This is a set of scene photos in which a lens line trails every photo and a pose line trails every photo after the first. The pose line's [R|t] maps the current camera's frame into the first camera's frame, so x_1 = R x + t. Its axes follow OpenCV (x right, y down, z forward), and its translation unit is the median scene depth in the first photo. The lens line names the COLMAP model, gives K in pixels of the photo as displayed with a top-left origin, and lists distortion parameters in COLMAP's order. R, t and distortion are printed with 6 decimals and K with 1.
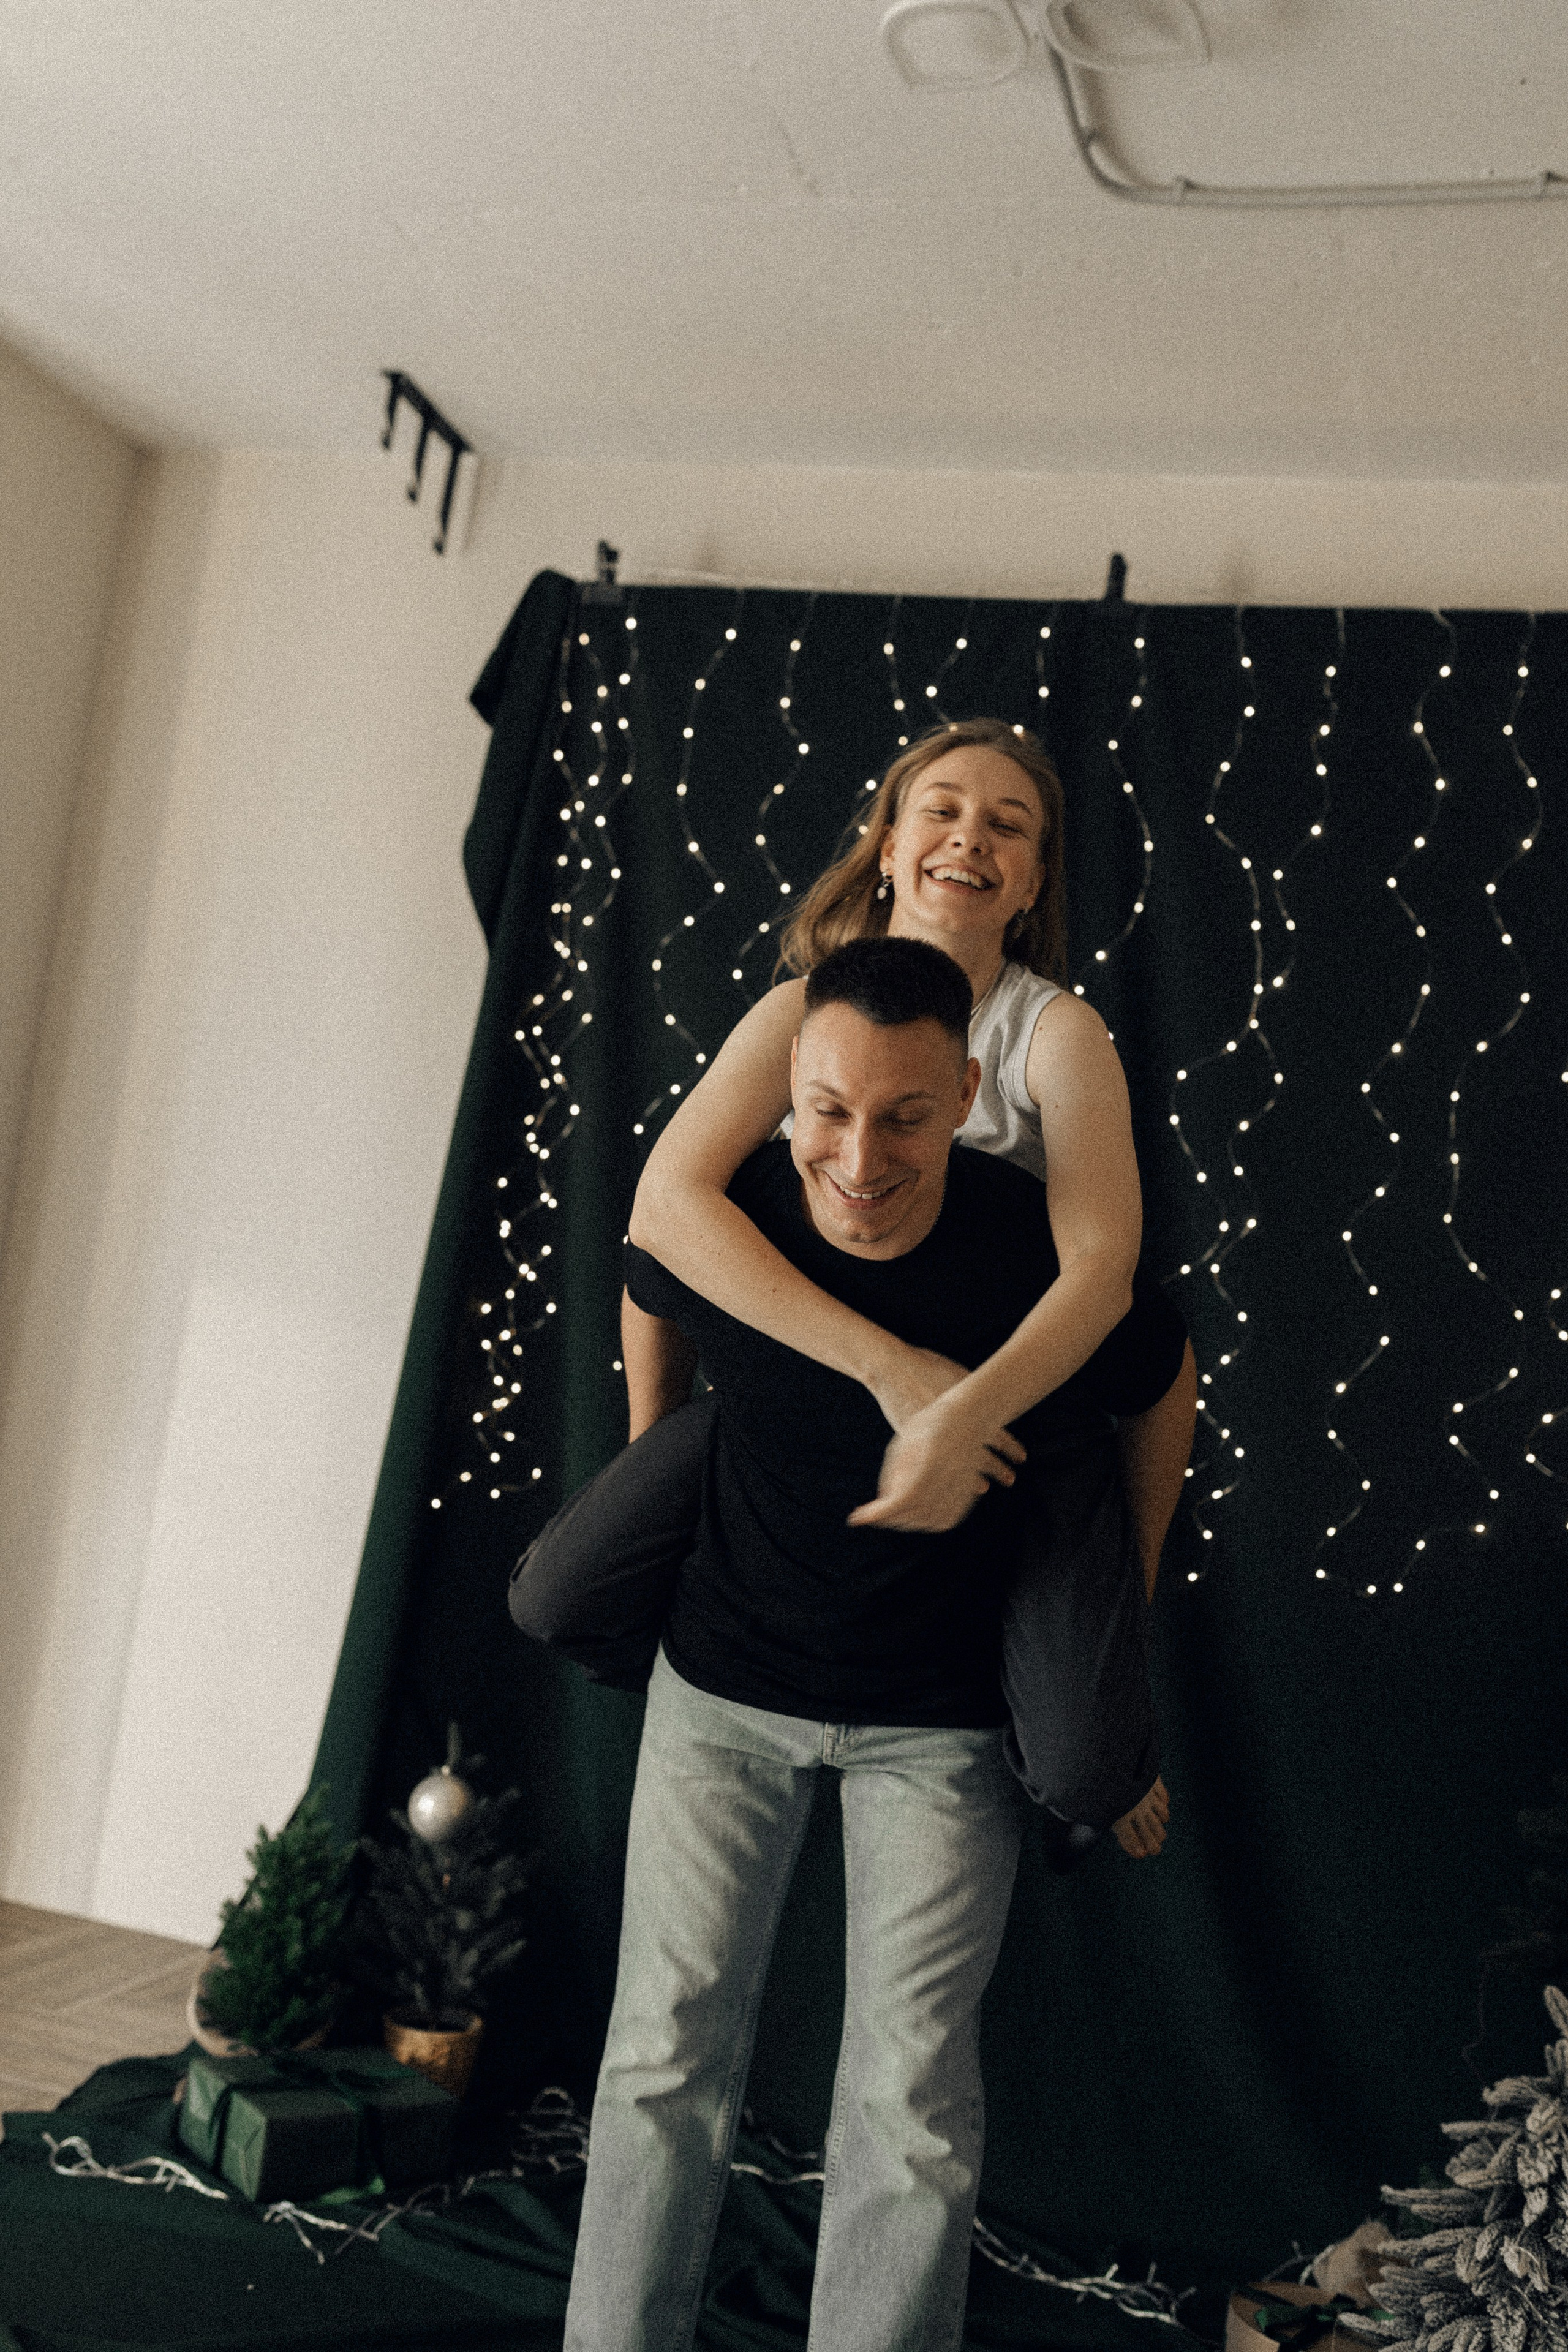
lens RADIAL K [[2191.0, 0, 791.1], [0, 2191.0, 1180.1], [0, 0, 1]] dist [-0.010299, 0.000000]
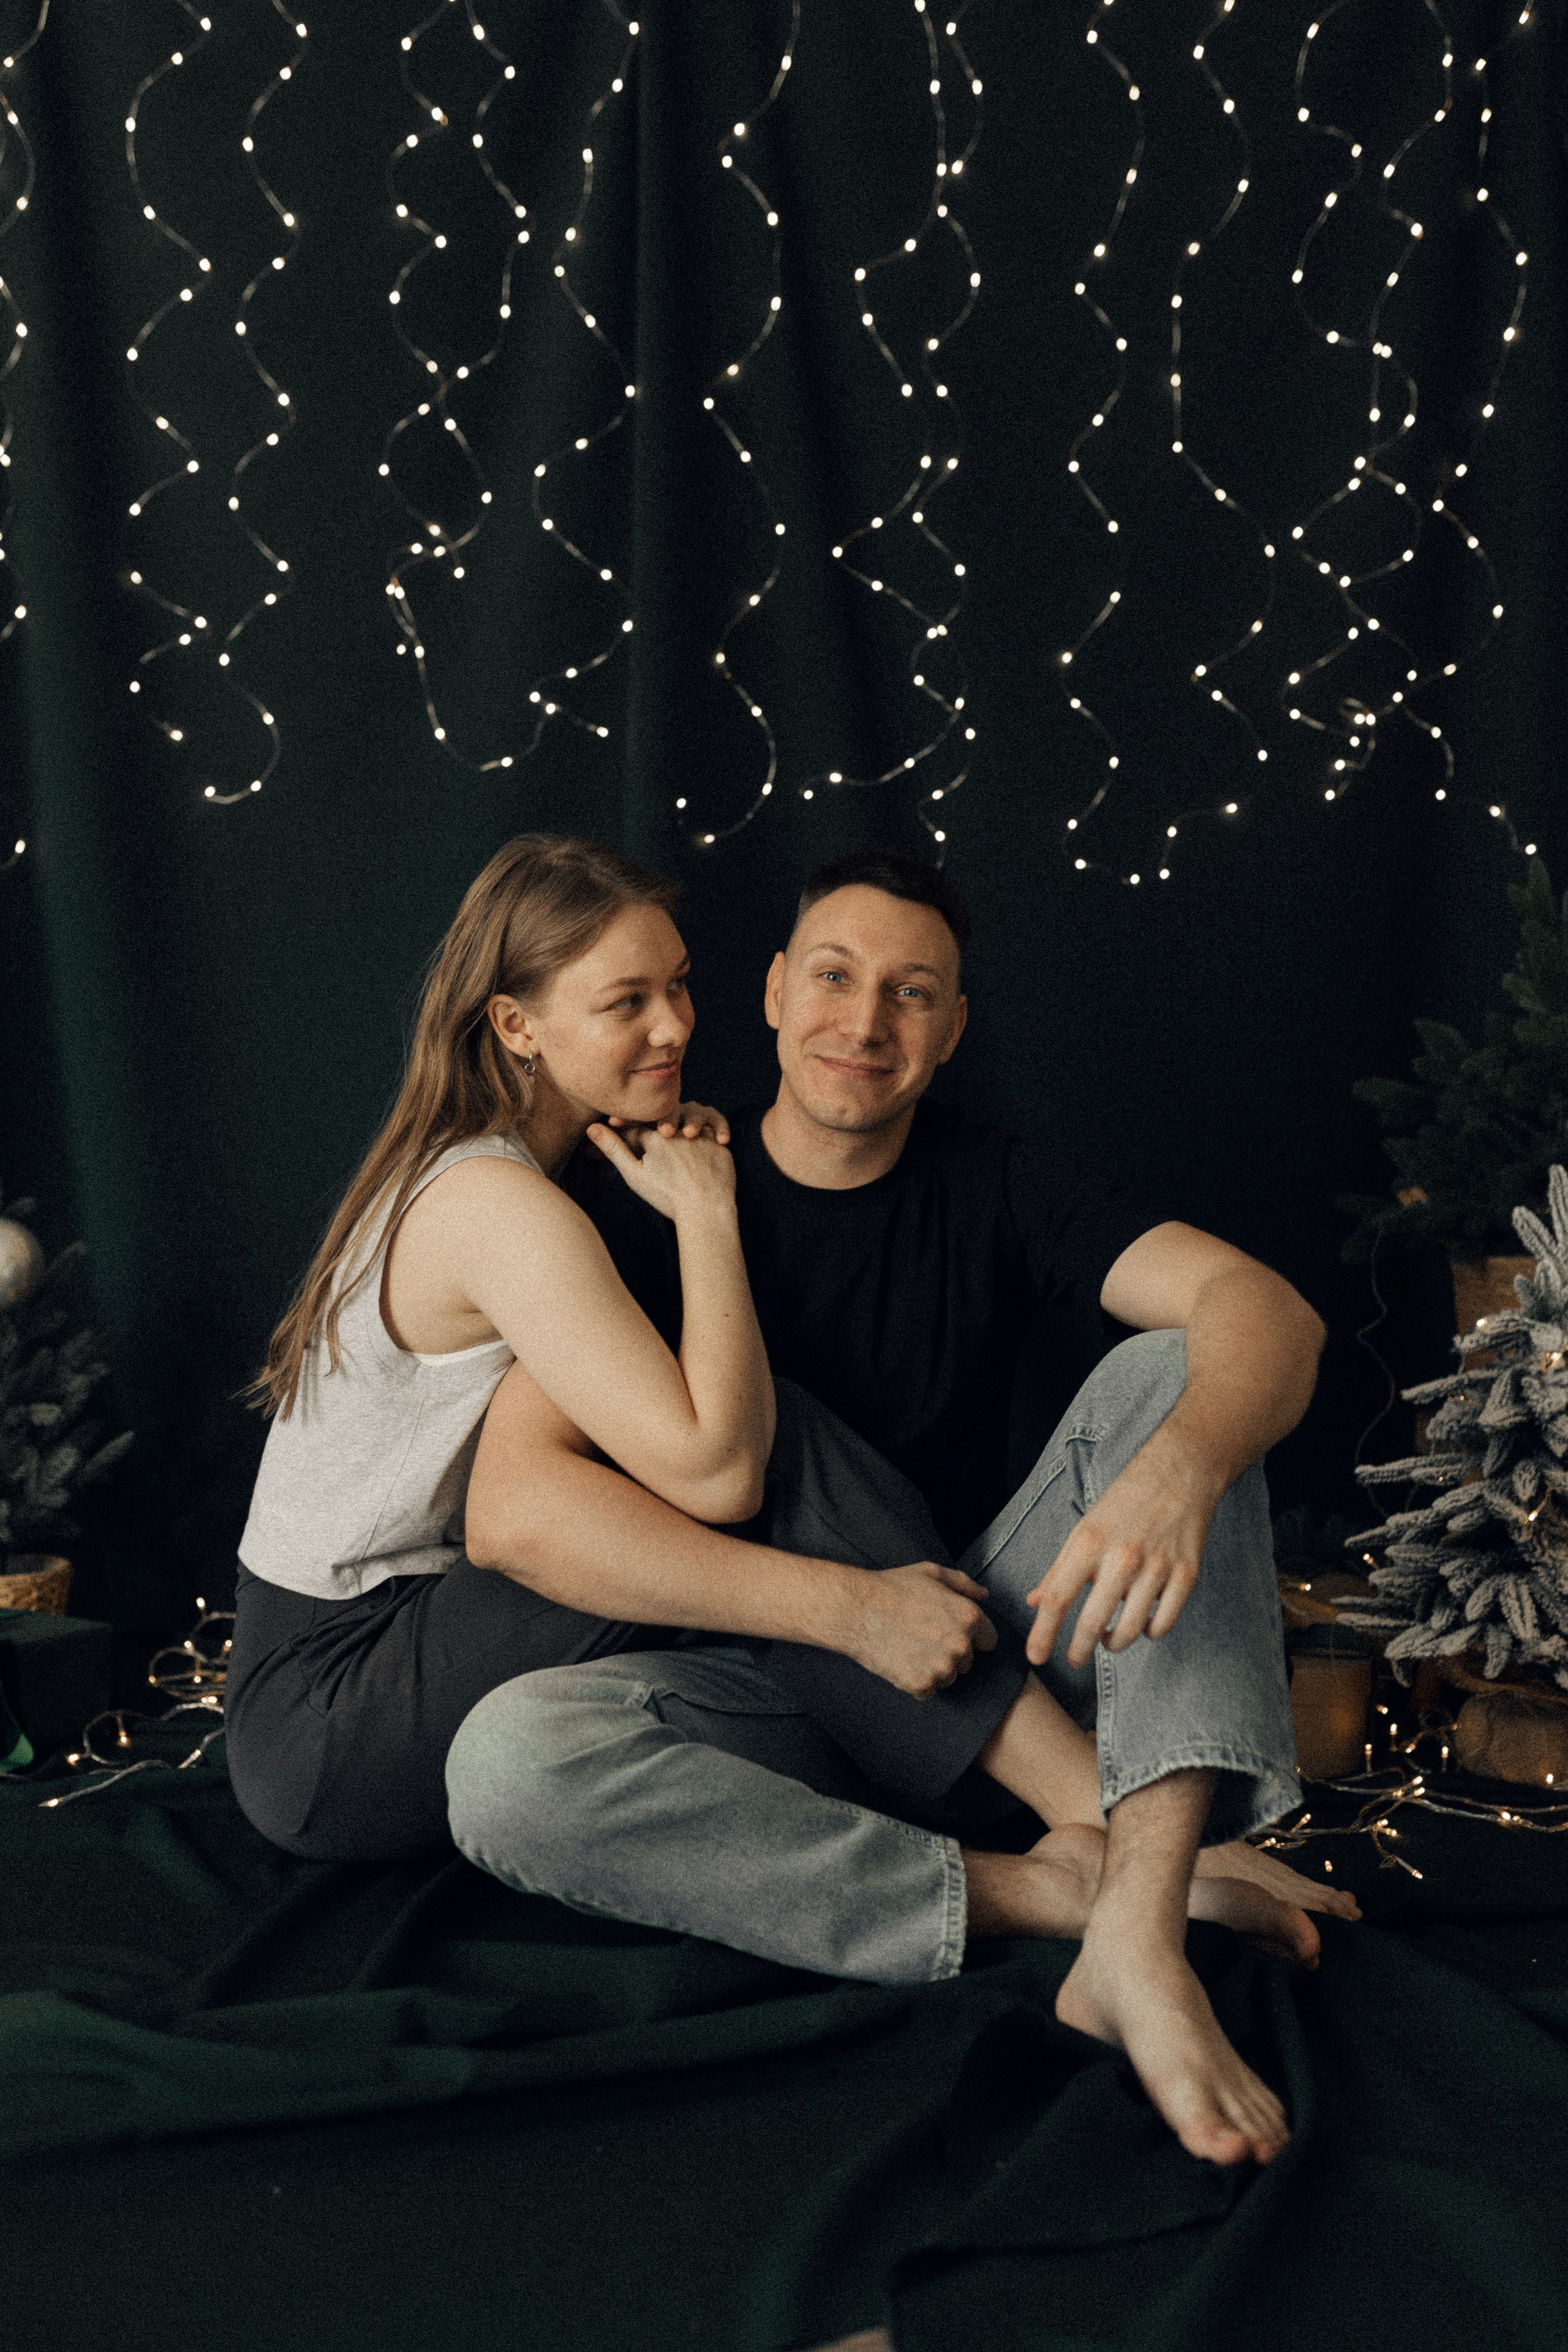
lens RADIAL K [[2191.0, 0, 785.7], [0, 2191.0, 1182.2], [0, 0, 1]] dist [-0.010299, 0.000000]
pose [[0.917082, -0.097185, 0.386672, -0.190191], [0.053716, 0.991112, 0.121705, 0.184132], [-0.395063, -0.090843, 0.914151, 0.253670]]
